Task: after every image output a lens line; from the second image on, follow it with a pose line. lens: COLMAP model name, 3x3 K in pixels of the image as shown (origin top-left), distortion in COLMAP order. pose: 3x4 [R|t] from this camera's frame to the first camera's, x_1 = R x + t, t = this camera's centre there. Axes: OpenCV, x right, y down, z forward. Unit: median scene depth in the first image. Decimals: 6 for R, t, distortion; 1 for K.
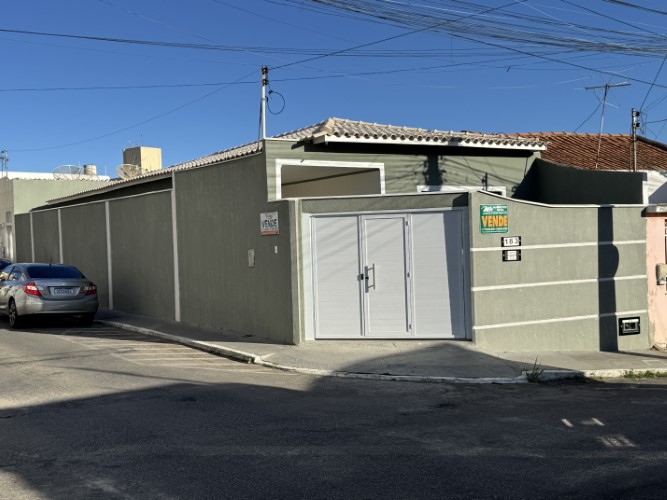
lens RADIAL K [[777.5, 0, 333.5], [0, 777.5, 250.0], [0, 0, 1]] dist [0.000131, -0.000060]
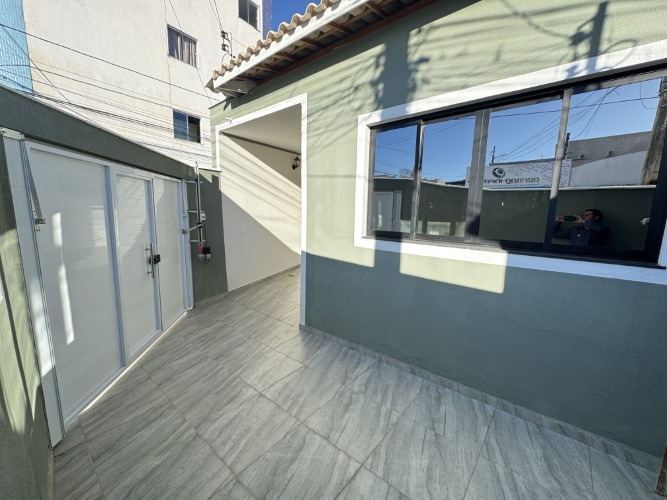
lens RADIAL K [[267.2, 0, 331.0], [0, 267.2, 254.8], [0, 0, 1]] dist [-0.009902, -0.000066]
pose [[0.295968, 0.189740, -0.936163, 0.289192], [-0.059524, 0.981831, 0.180178, -0.017382], [0.953341, 0.002397, 0.301885, 0.909091]]
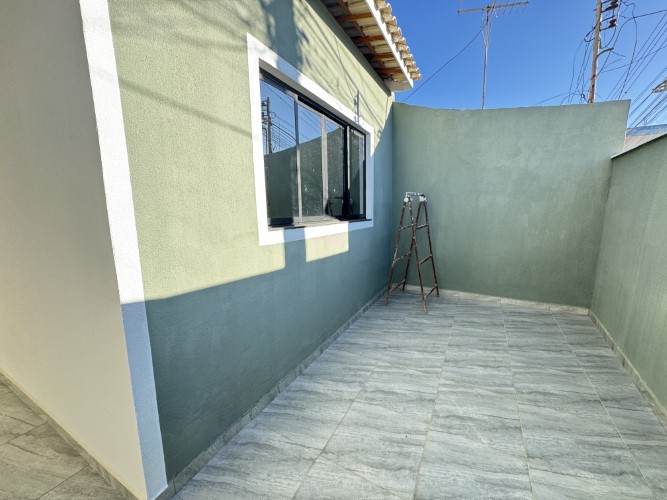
lens RADIAL K [[268.1, 0, 333.5], [0, 268.1, 250.0], [0, 0, 1]] dist [-0.003346, 0.000320]
pose [[0.869781, -0.057125, 0.490121, 0.077684], [0.003435, 0.993953, 0.109751, -0.001497], [-0.493427, -0.093776, 0.864717, 0.858623]]
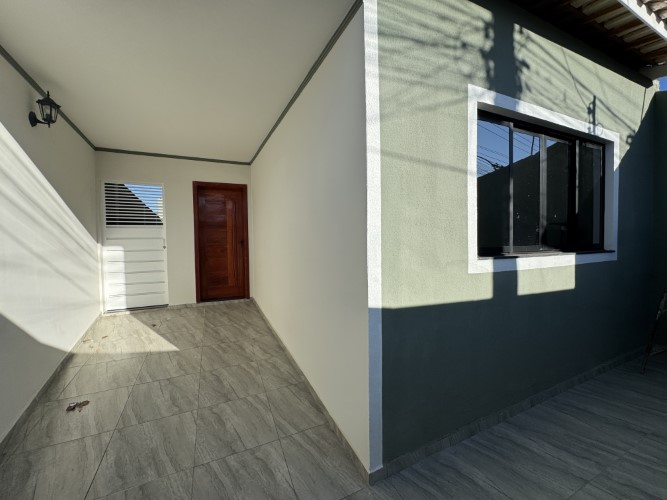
lens RADIAL K [[268.1, 0, 333.5], [0, 268.1, 250.0], [0, 0, 1]] dist [-0.003346, 0.000320]
pose [[0.991006, 0.019056, -0.132452, 0.061177], [-0.017654, 0.999775, 0.011744, -0.001563], [0.132646, -0.009300, 0.991120, 0.846821]]
